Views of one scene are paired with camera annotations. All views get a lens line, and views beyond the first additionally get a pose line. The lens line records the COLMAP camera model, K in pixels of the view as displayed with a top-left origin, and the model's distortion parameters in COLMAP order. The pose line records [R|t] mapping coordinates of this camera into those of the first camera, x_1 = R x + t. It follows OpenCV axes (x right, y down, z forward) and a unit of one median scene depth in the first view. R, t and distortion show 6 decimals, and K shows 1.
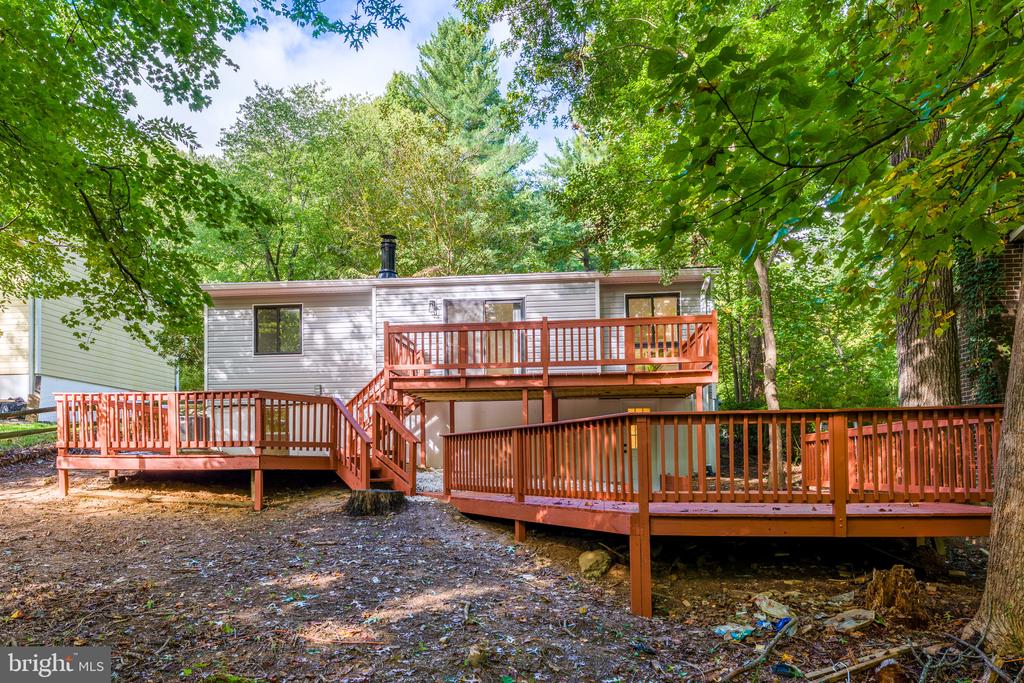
lens RADIAL K [[500.3, 0, 516.9], [0, 500.3, 362.1], [0, 0, 1]] dist [0.000358, -0.000704]
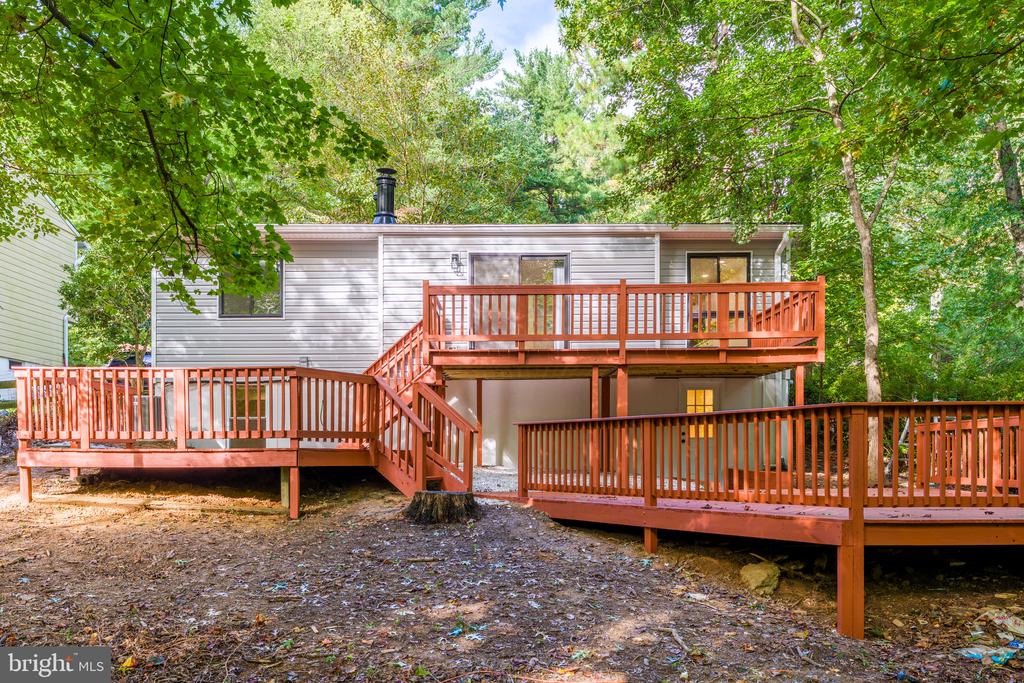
lens RADIAL K [[616.0, 0, 511.7], [0, 616.0, 340.3], [0, 0, 1]] dist [0.003671, -0.002248]
pose [[0.995793, 0.014820, 0.090430, -0.265635], [-0.016747, 0.999648, 0.020595, -0.010334], [-0.090093, -0.022023, 0.995690, 0.006315]]
